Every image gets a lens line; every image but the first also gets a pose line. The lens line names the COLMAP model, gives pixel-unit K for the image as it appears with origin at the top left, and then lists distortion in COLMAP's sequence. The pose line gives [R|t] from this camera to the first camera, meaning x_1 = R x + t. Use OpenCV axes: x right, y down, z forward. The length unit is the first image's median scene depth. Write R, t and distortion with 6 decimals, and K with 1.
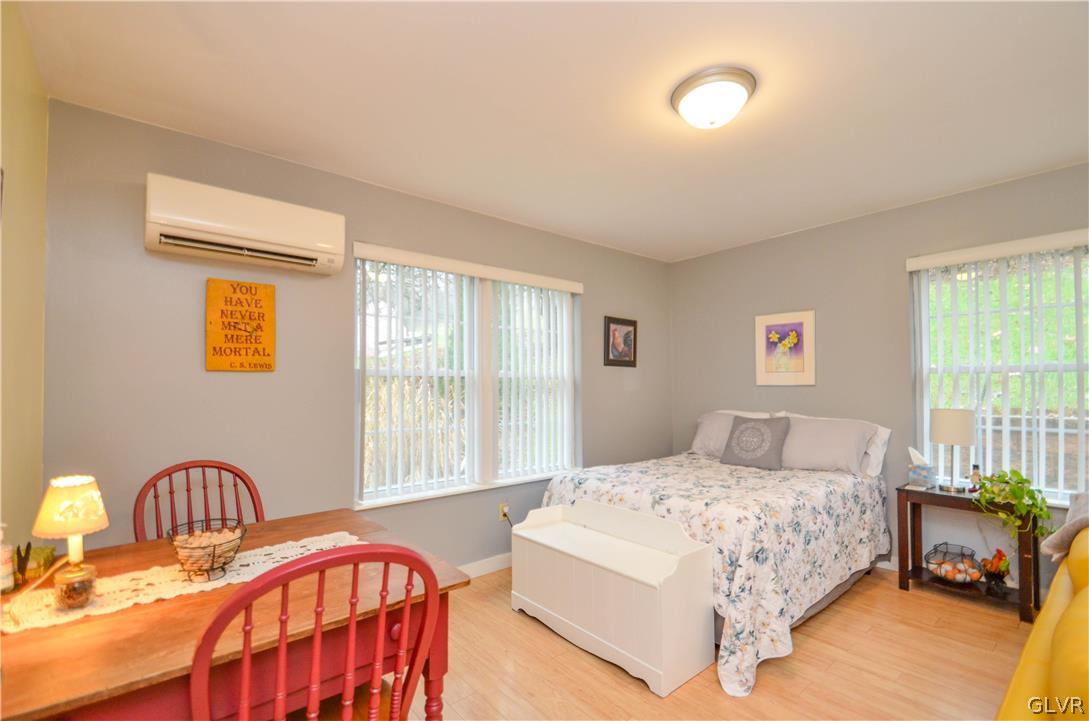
lens RADIAL K [[485.6, 0, 536.0], [0, 485.6, 375.0], [0, 0, 1]] dist [0.002288, -0.001921]
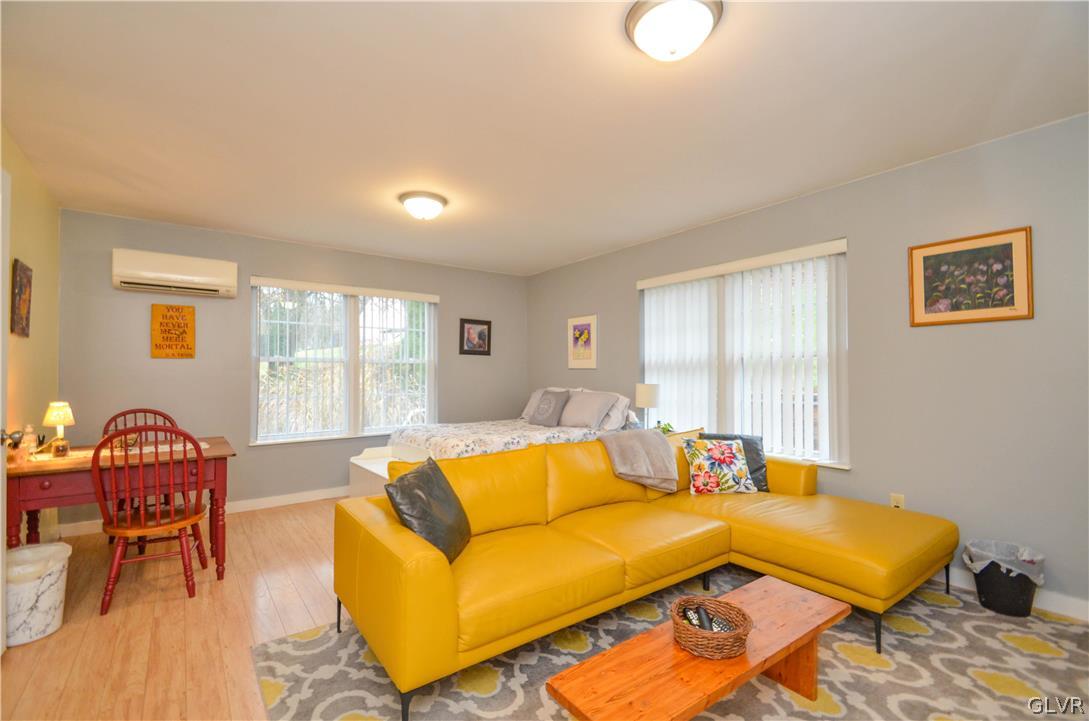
lens RADIAL K [[485.6, 0, 542.3], [0, 485.6, 361.3], [0, 0, 1]] dist [0.002288, -0.001921]
pose [[0.999163, 0.001002, -0.040897, 0.541418], [-0.001121, 0.999995, -0.002886, 0.005108], [0.040894, 0.002929, 0.999159, -0.459863]]
